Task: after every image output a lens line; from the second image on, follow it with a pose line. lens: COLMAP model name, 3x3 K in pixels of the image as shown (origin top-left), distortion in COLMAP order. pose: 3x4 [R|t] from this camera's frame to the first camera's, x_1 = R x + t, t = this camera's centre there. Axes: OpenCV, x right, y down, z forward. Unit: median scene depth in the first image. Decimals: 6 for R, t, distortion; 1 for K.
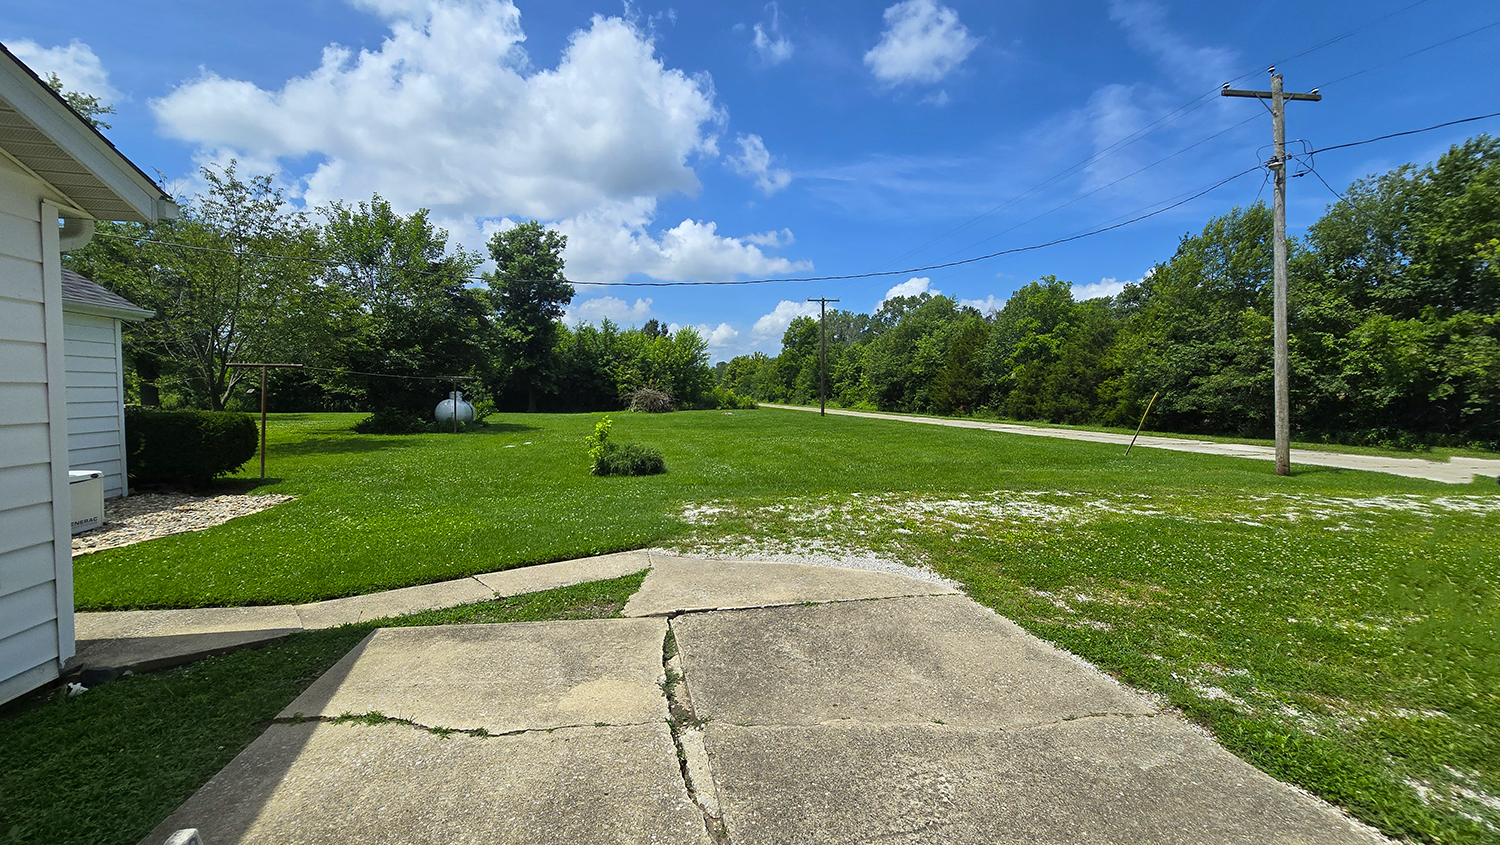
lens RADIAL K [[634.1, 0, 750.0], [0, 634.1, 422.5], [0, 0, 1]] dist [0.041311, 0.000071]
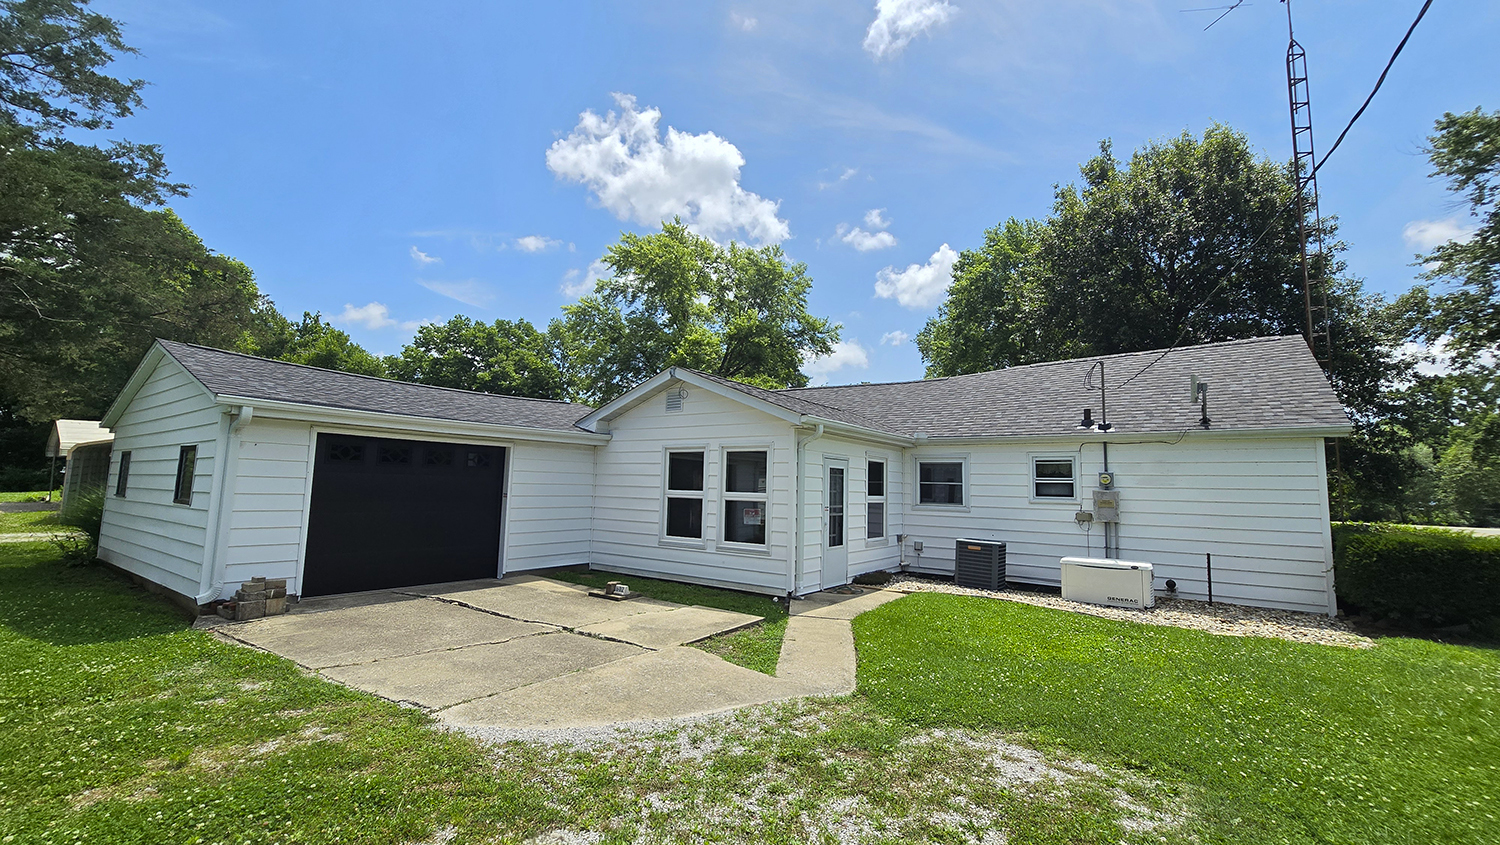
lens RADIAL K [[608.5, 0, 745.9], [0, 608.5, 418.1], [0, 0, 1]] dist [-0.018725, 0.005610]
pose [[-0.718545, -0.104823, -0.687536, 0.561192], [-0.063204, 0.994328, -0.085543, -0.079549], [0.692603, -0.018011, -0.721094, 1.676397]]
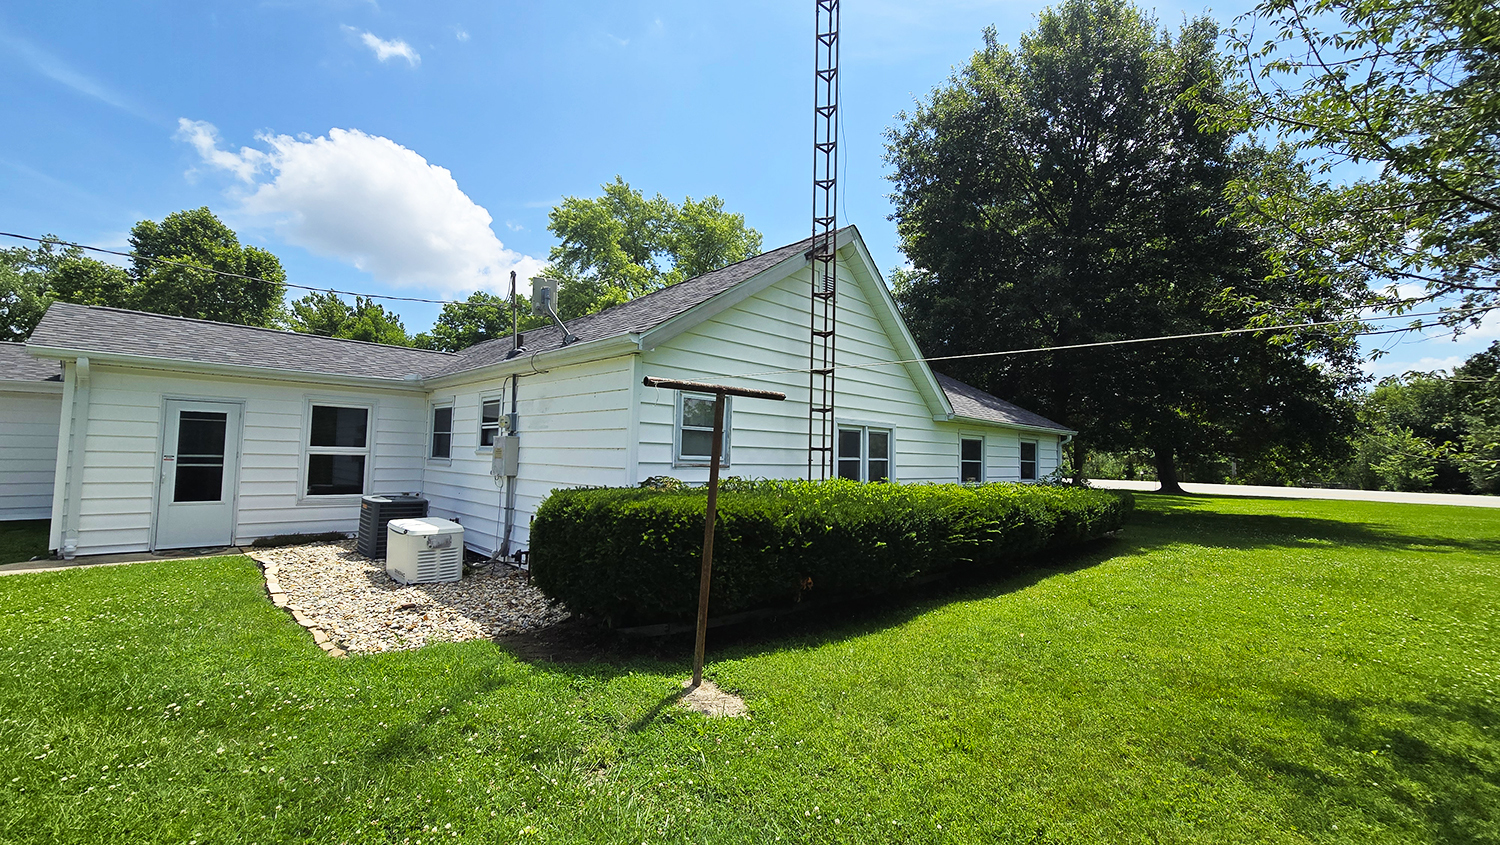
lens RADIAL K [[608.5, 0, 745.9], [0, 608.5, 418.1], [0, 0, 1]] dist [-0.018725, 0.005610]
pose [[-0.830468, -0.061944, -0.553612, -1.097993], [-0.056071, 0.998046, -0.027559, -0.121739], [0.554238, 0.008155, -0.832318, 2.603443]]
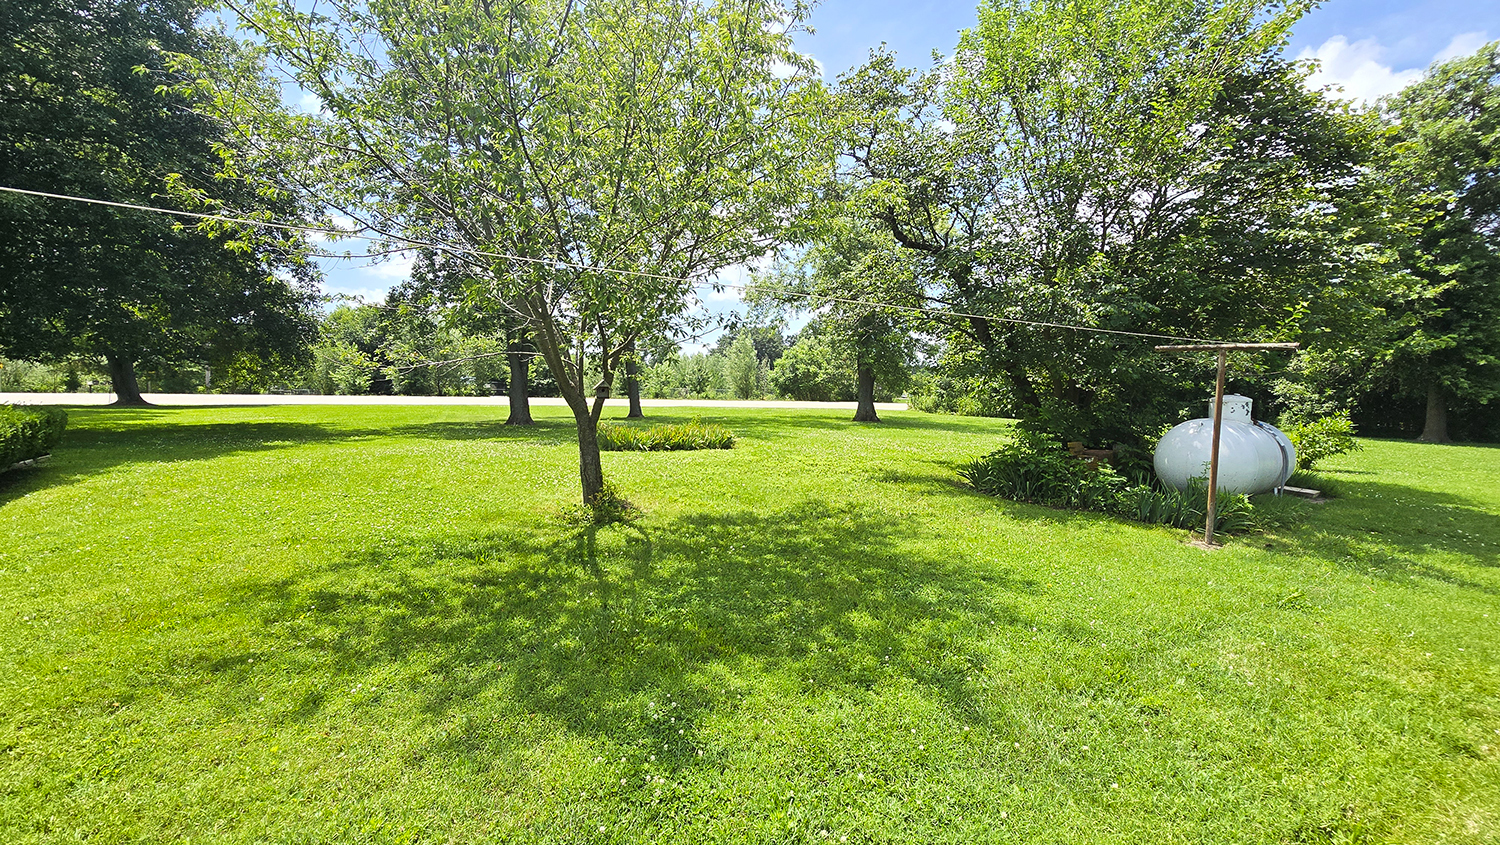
lens RADIAL K [[608.5, 0, 745.9], [0, 608.5, 418.1], [0, 0, 1]] dist [-0.018725, 0.005610]
pose [[0.411827, 0.047553, -0.910020, -1.143684], [-0.059500, 0.997910, 0.025219, -0.118891], [0.909317, 0.043760, 0.413796, 2.637501]]
